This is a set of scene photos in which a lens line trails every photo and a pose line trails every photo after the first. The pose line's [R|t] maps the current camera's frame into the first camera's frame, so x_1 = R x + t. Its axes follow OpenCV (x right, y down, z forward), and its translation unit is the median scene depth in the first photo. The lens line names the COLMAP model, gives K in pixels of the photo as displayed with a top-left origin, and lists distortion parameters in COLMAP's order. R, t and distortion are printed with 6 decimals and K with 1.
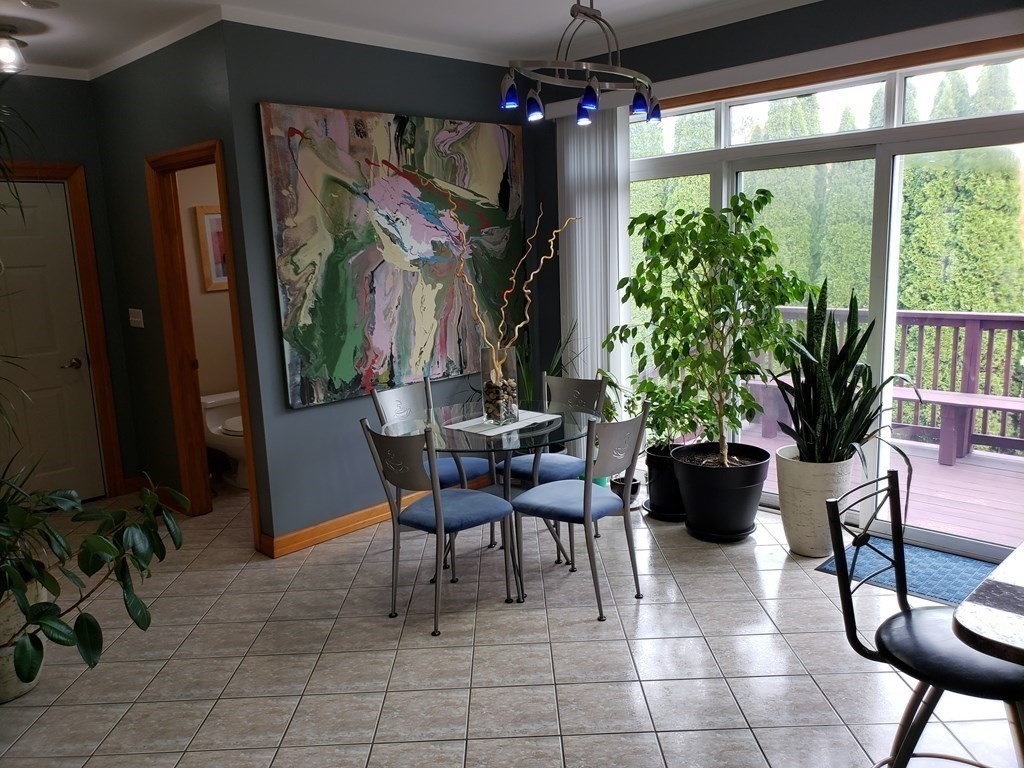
lens RADIAL K [[794.7, 0, 513.0], [0, 794.7, 388.5], [0, 0, 1]] dist [0.005492, -0.004453]
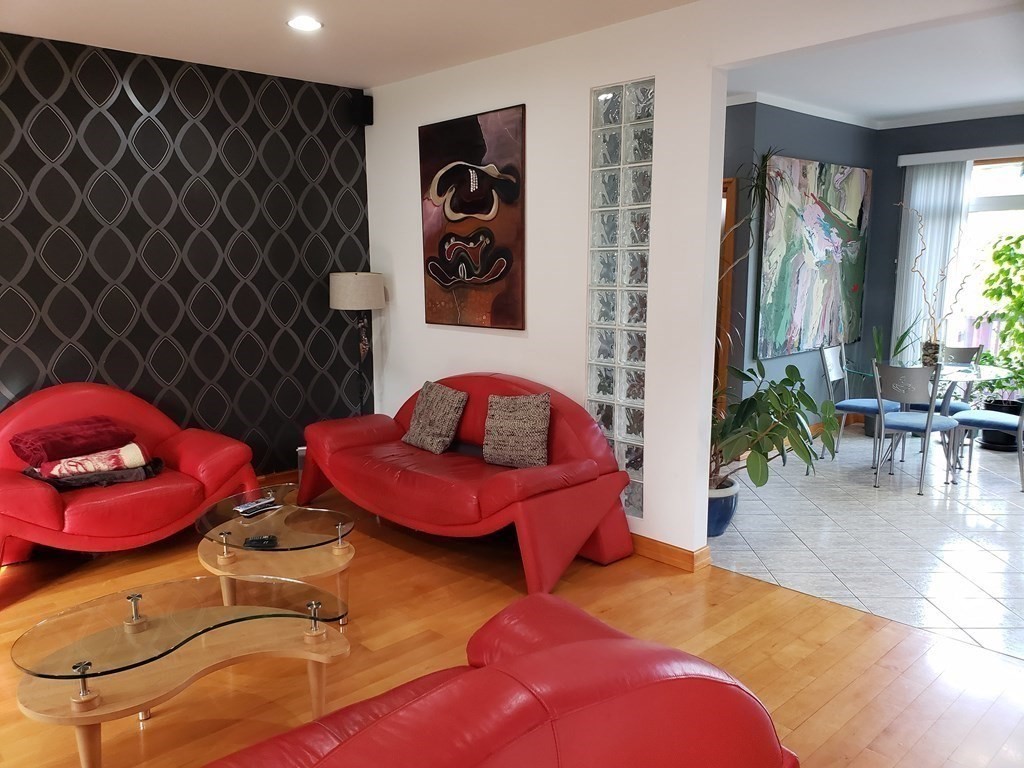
lens RADIAL K [[794.7, 0, 511.0], [0, 794.7, 381.5], [0, 0, 1]] dist [0.005492, -0.004453]
pose [[0.999545, 0.024123, -0.018085, -0.658148], [-0.024825, 0.998905, -0.039648, 0.125491], [0.017109, 0.040079, 0.999050, -0.438673]]
